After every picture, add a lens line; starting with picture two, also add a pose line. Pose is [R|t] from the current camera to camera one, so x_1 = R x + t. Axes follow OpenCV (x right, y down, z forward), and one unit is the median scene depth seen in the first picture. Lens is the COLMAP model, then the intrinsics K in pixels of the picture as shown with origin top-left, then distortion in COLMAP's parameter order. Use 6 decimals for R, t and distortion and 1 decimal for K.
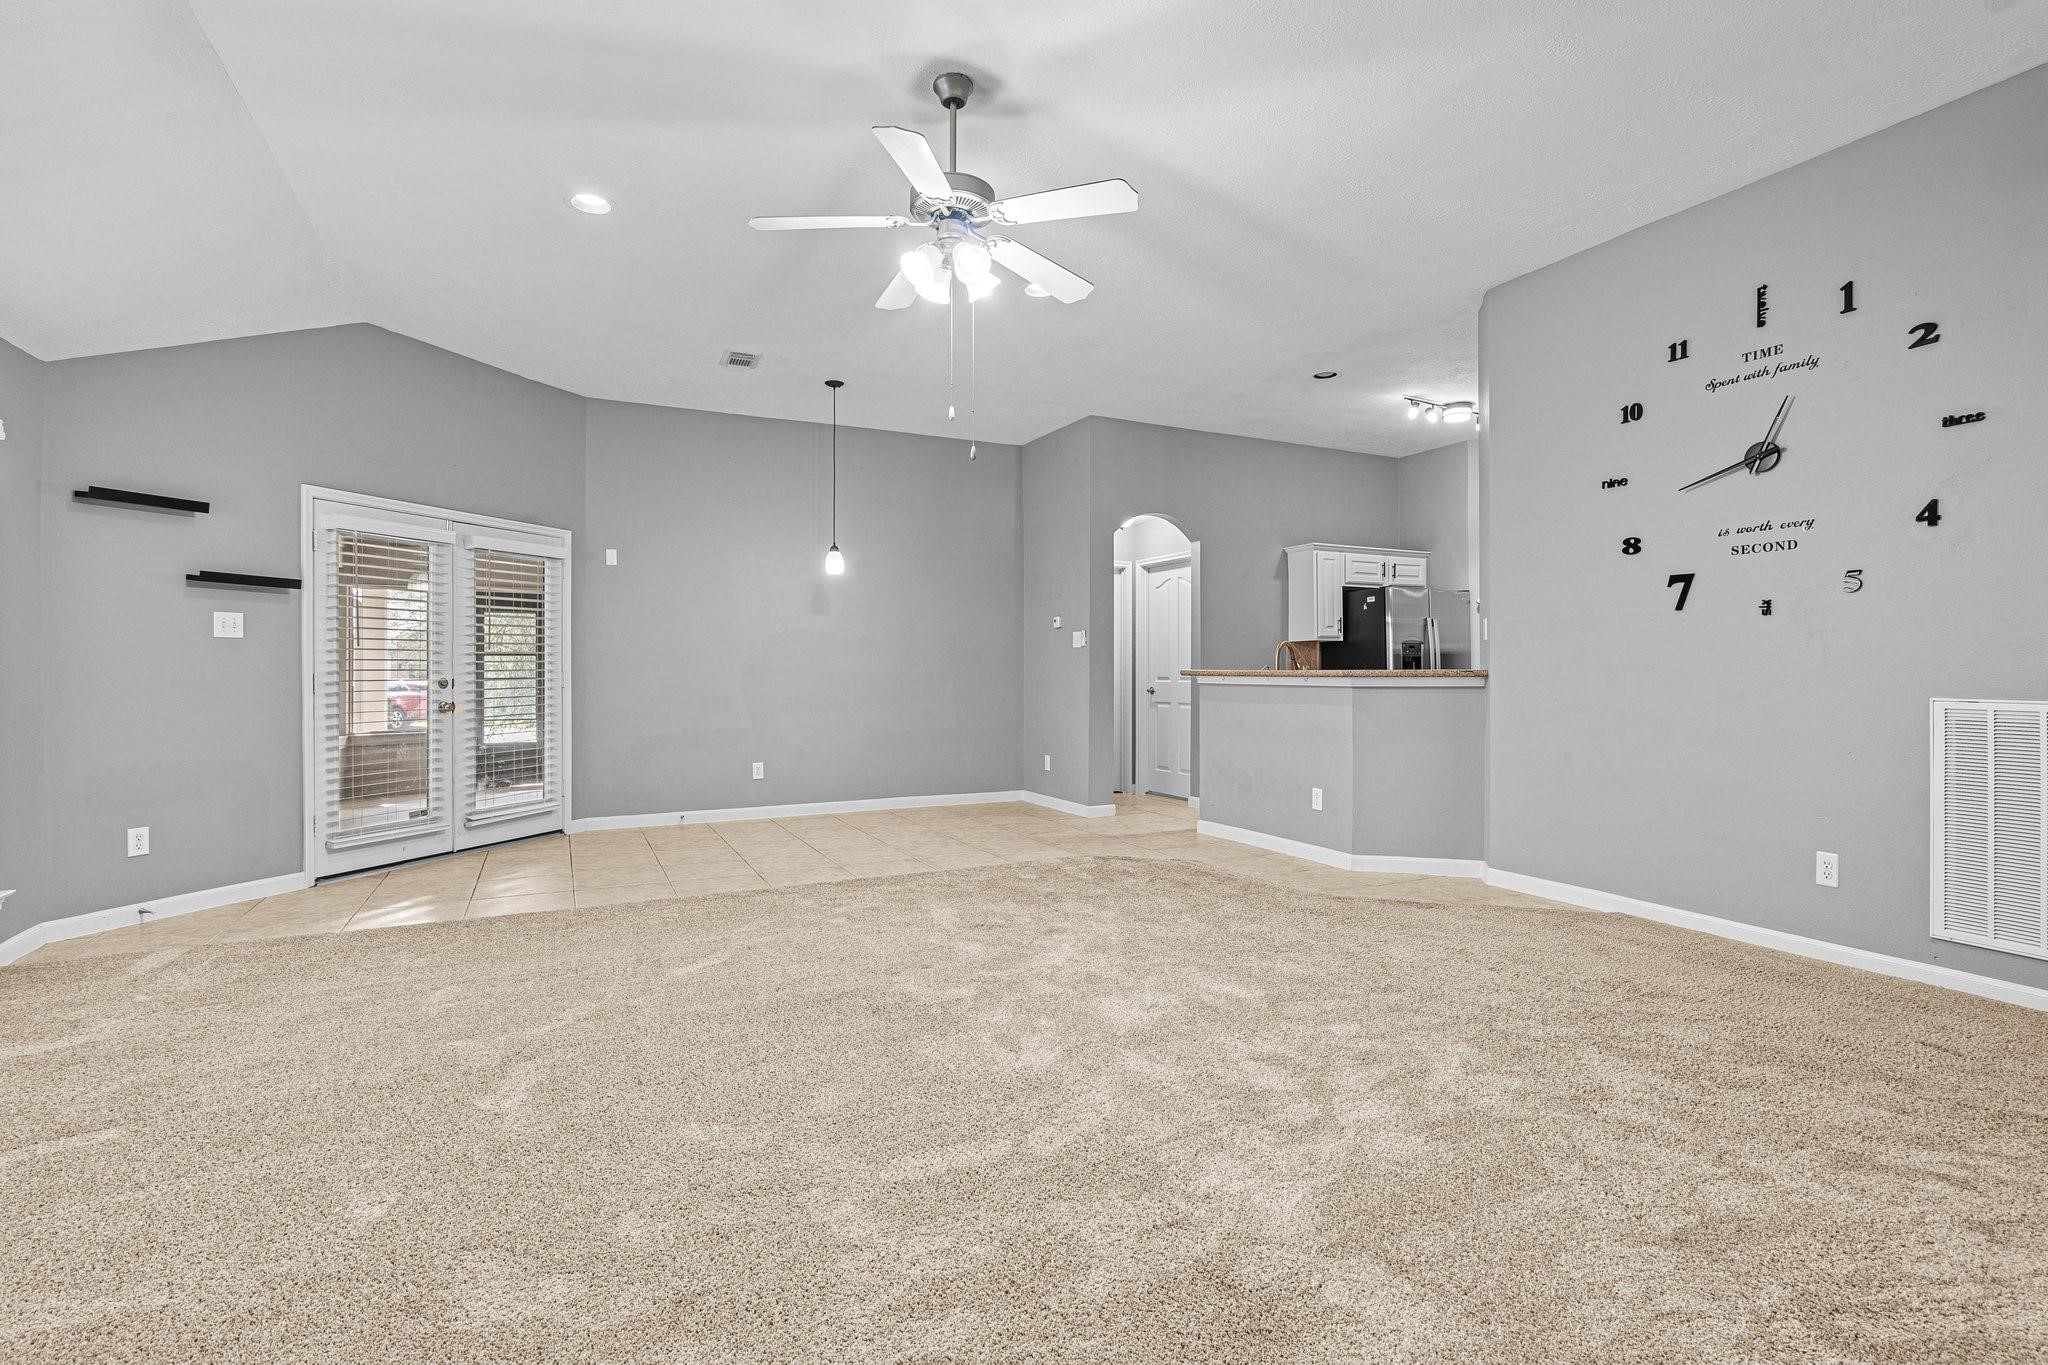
lens RADIAL K [[947.2, 0, 1012.7], [0, 947.2, 672.4], [0, 0, 1]] dist [-0.002270, 0.000498]
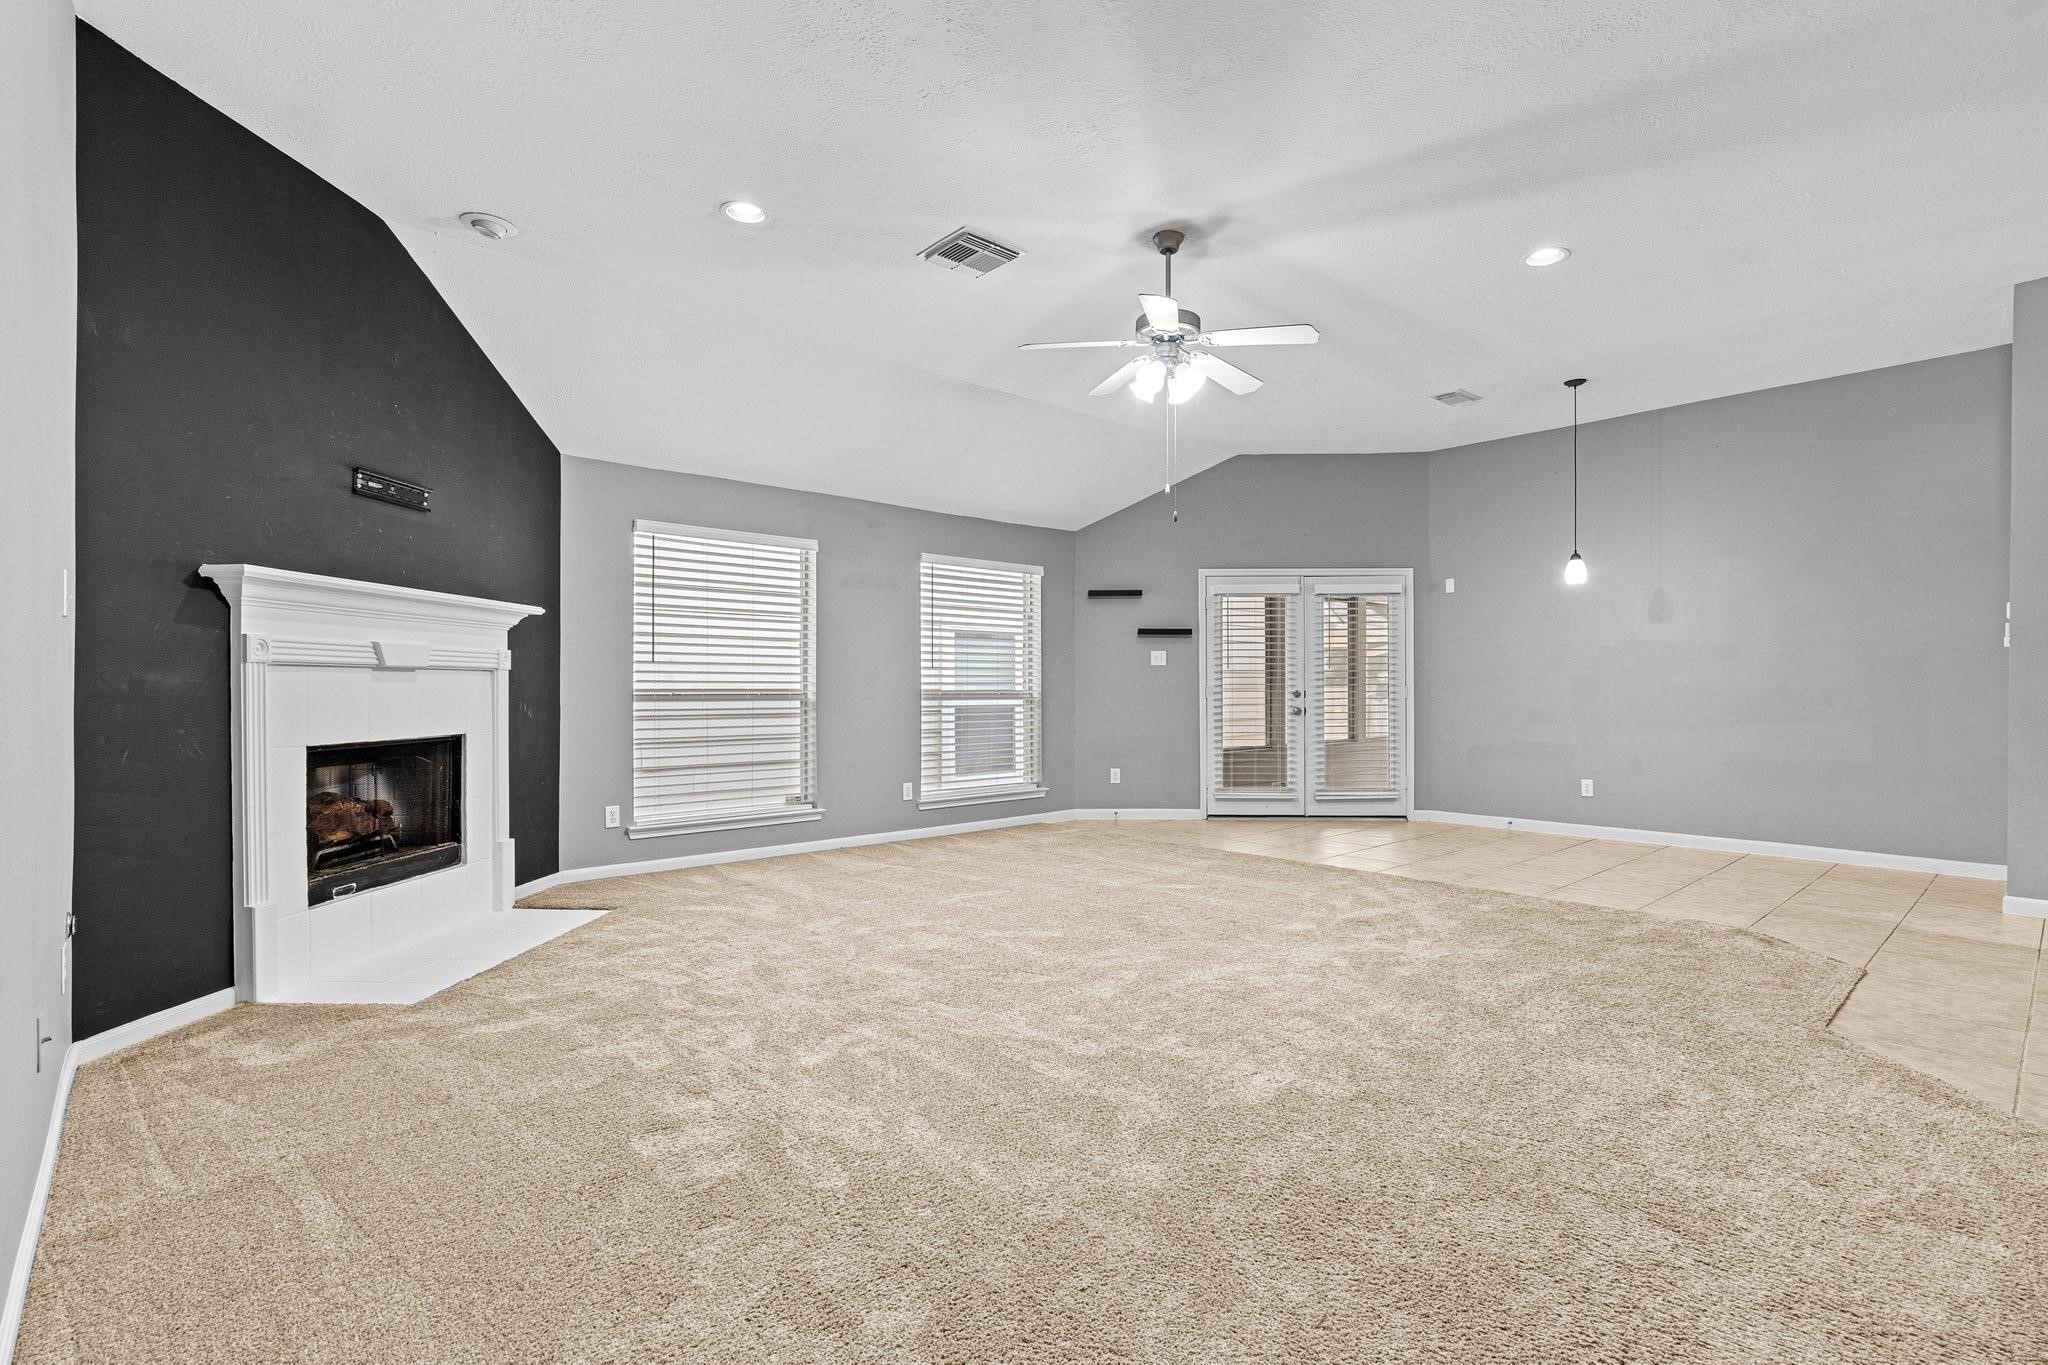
lens RADIAL K [[947.2, 0, 1061.4], [0, 947.2, 682.0], [0, 0, 1]] dist [-0.002270, 0.000498]
pose [[0.306391, -0.003591, -0.951899, 0.623512], [-0.002271, 0.999987, -0.004503, 0.001424], [0.951903, 0.003542, 0.306379, 0.242667]]
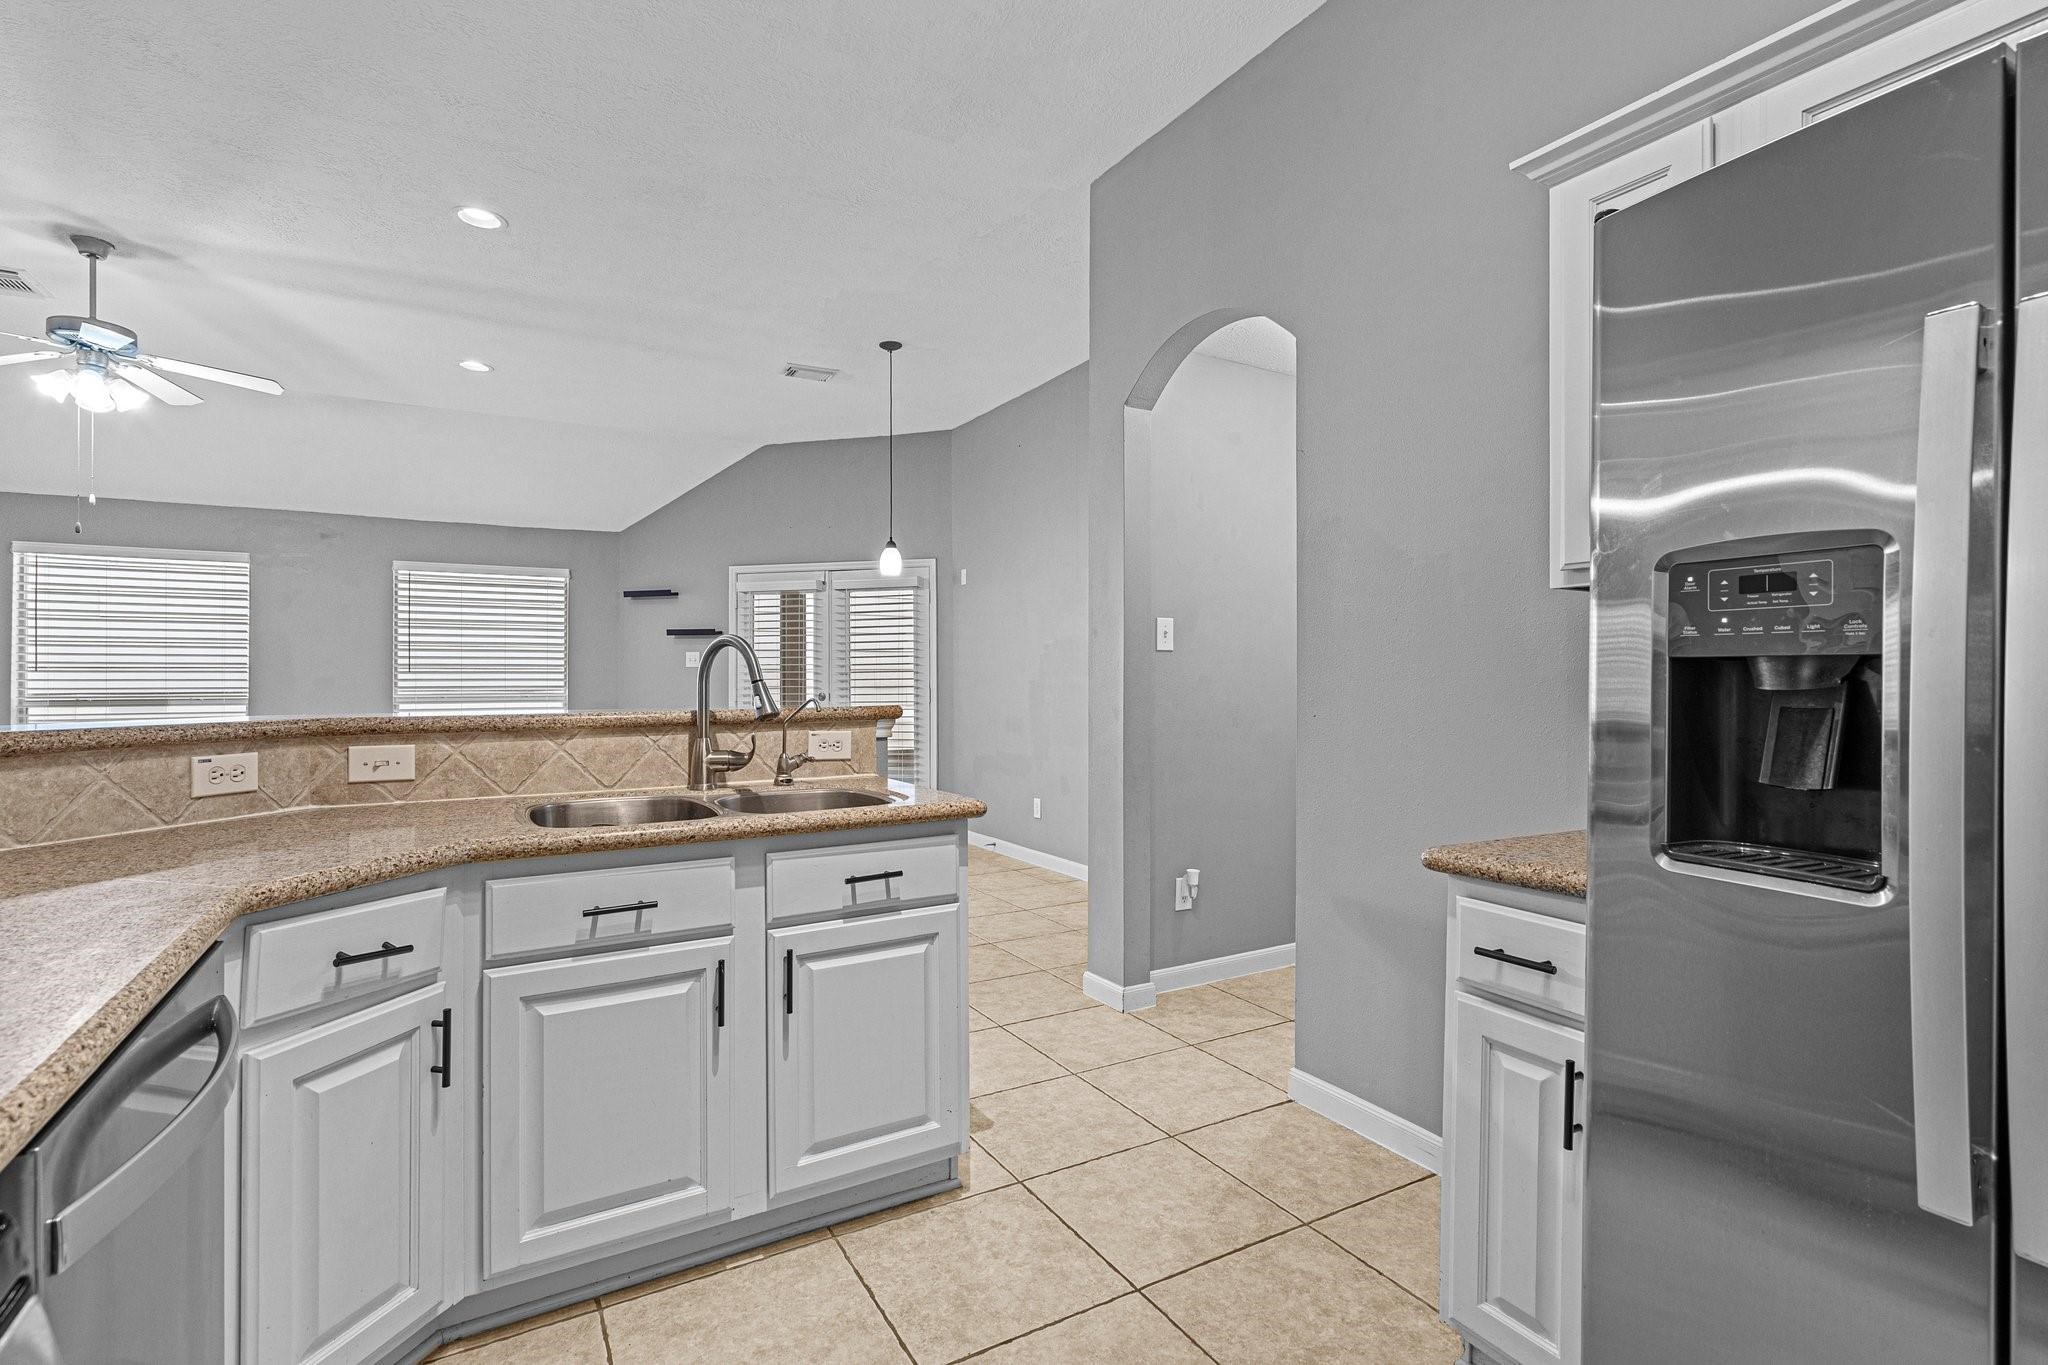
lens RADIAL K [[947.2, 0, 1013.0], [0, 947.2, 674.3], [0, 0, 1]] dist [-0.002270, 0.000498]
pose [[0.076811, -0.002776, -0.997042, 0.722238], [0.000061, 0.999996, -0.002779, -0.015590], [0.997046, 0.000153, 0.076810, 1.166334]]
